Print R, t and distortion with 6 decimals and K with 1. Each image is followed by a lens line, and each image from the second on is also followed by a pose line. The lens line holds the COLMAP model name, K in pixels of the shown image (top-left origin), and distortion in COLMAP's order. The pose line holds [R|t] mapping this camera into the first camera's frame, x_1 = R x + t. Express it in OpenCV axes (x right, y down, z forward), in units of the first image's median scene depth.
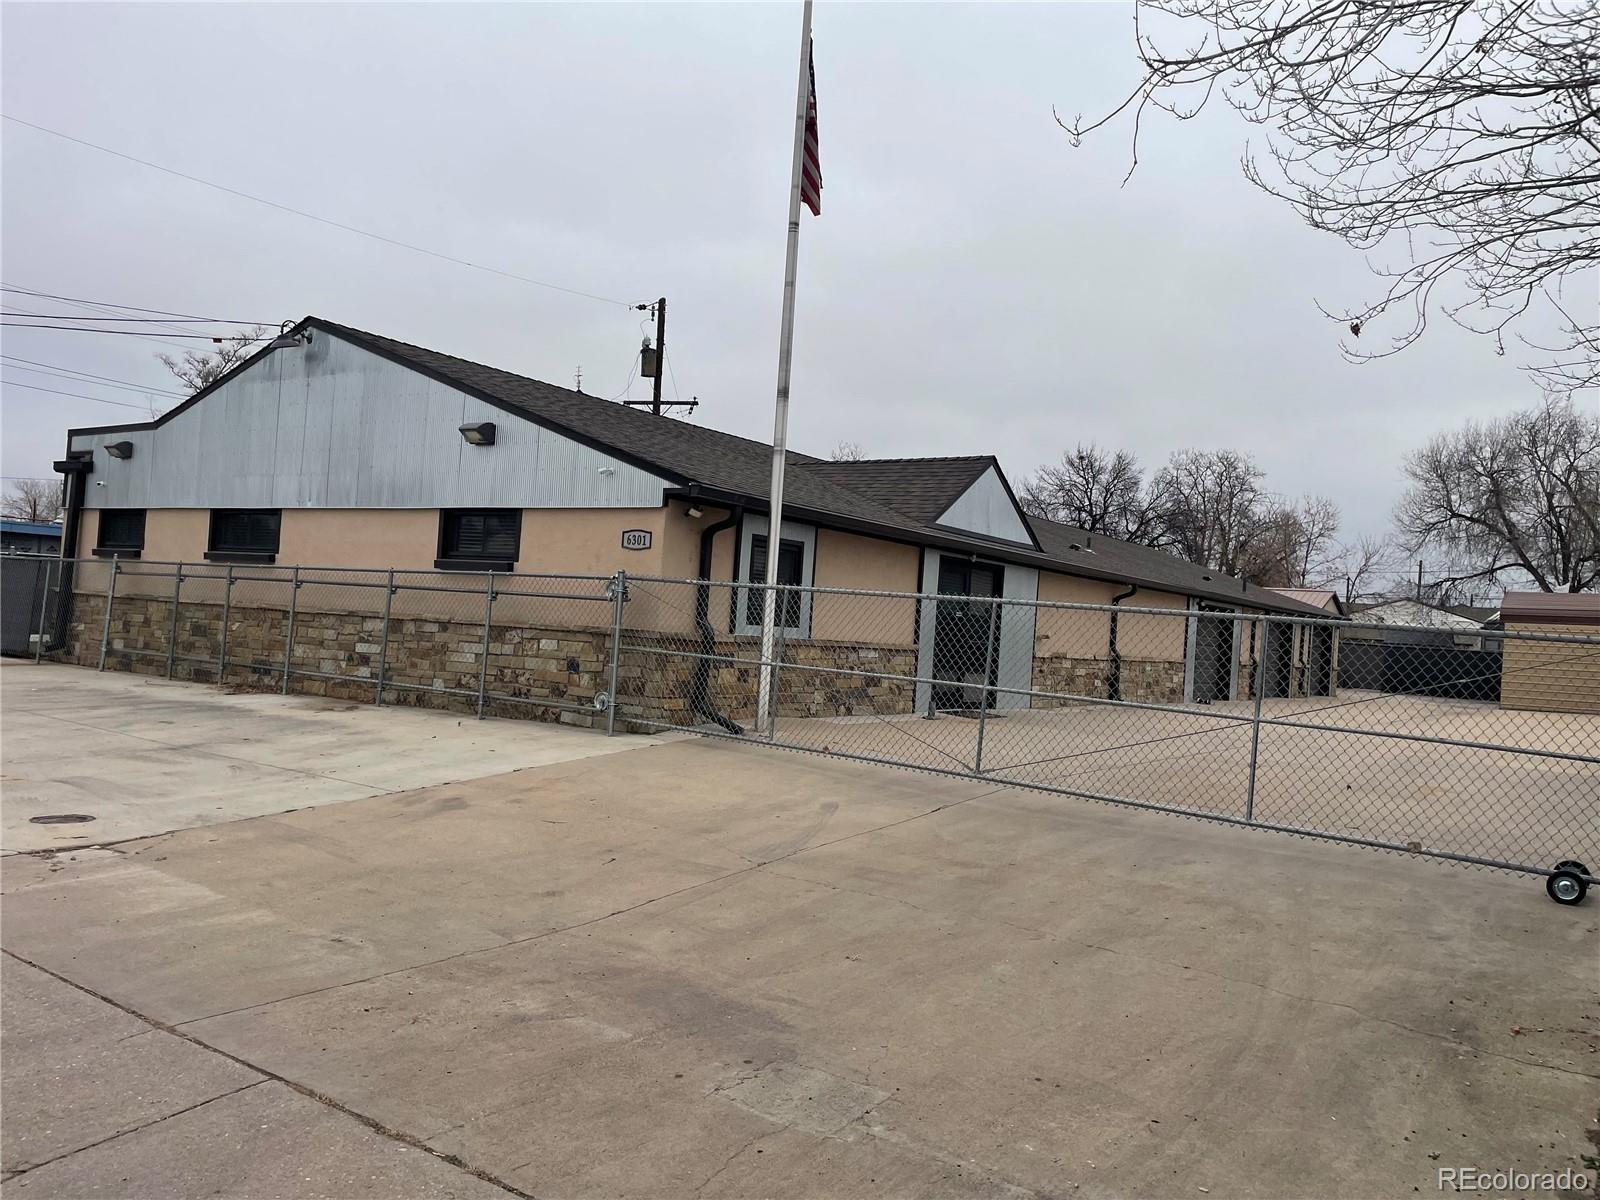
lens RADIAL K [[1206.7, 0, 807.3], [0, 1206.7, 608.8], [0, 0, 1]] dist [0.058481, -0.032422]
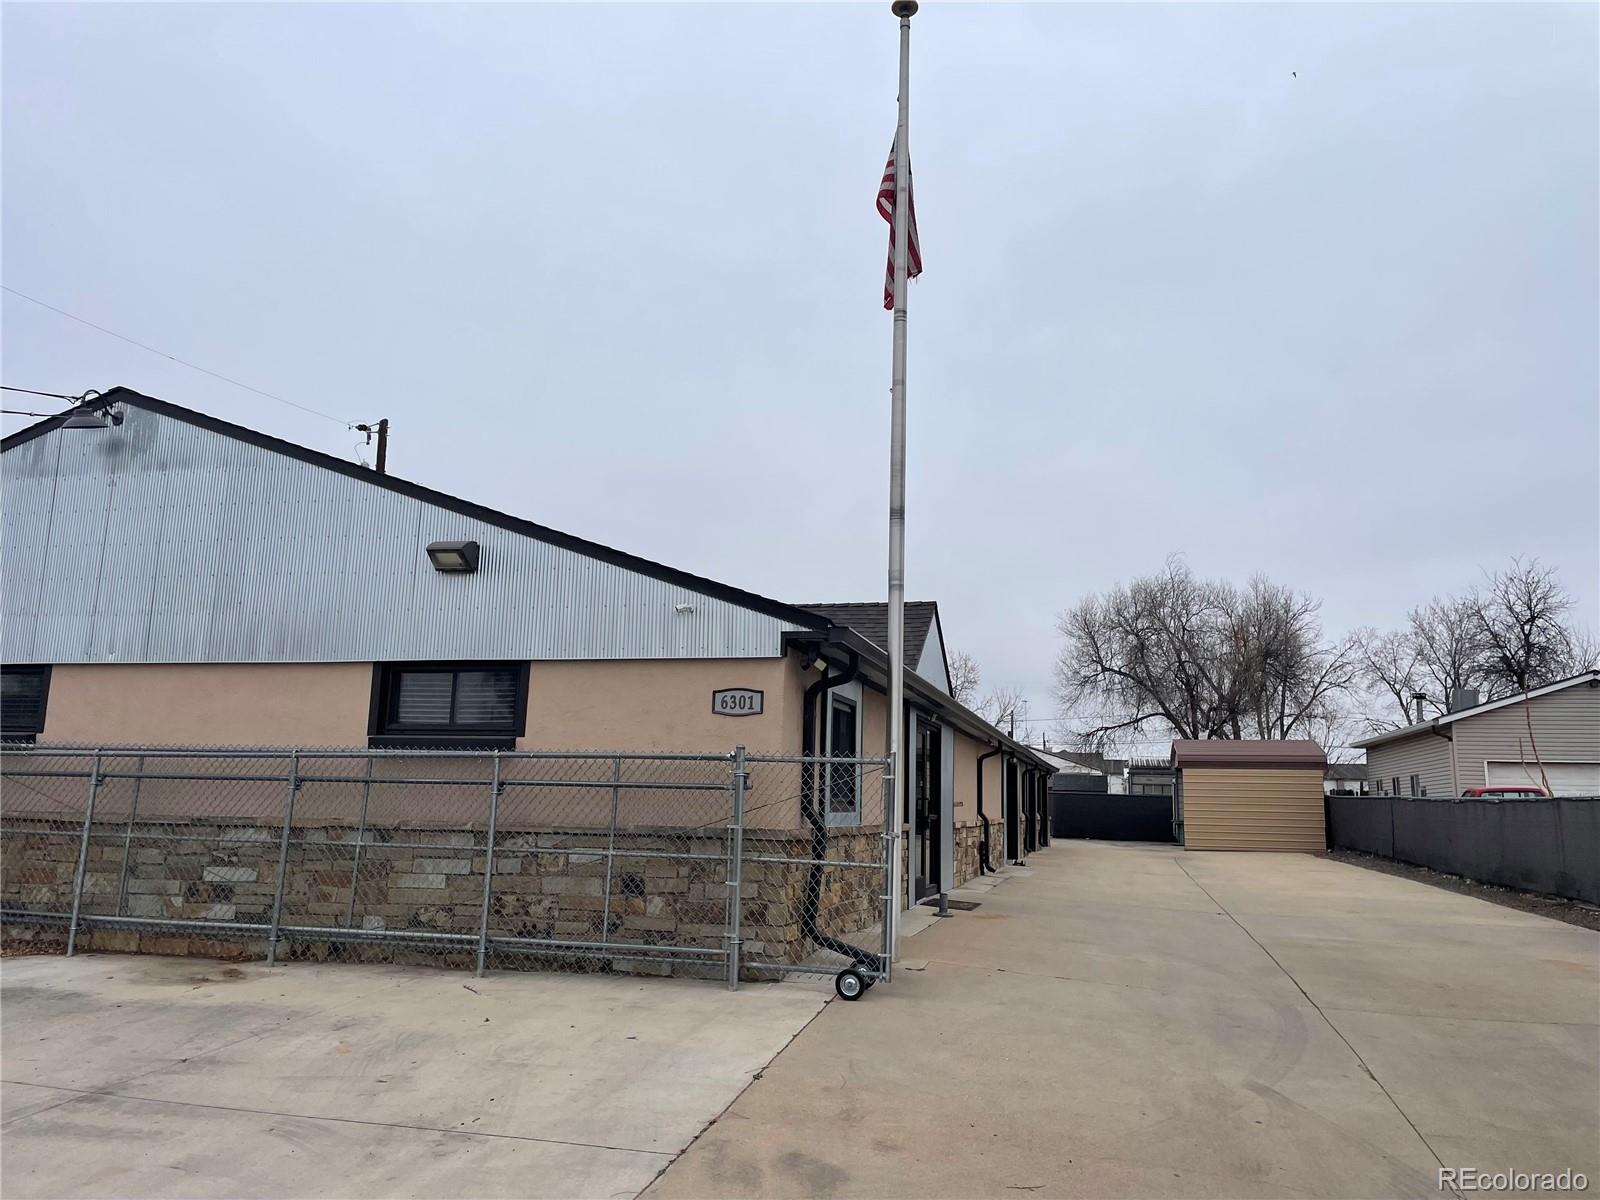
lens RADIAL K [[1206.7, 0, 798.4], [0, 1206.7, 588.1], [0, 0, 1]] dist [0.058481, -0.032422]
pose [[0.940316, 0.018896, 0.339778, -0.311574], [0.030464, 0.989774, -0.139352, -0.020214], [-0.338937, 0.141386, 0.930125, 0.265388]]
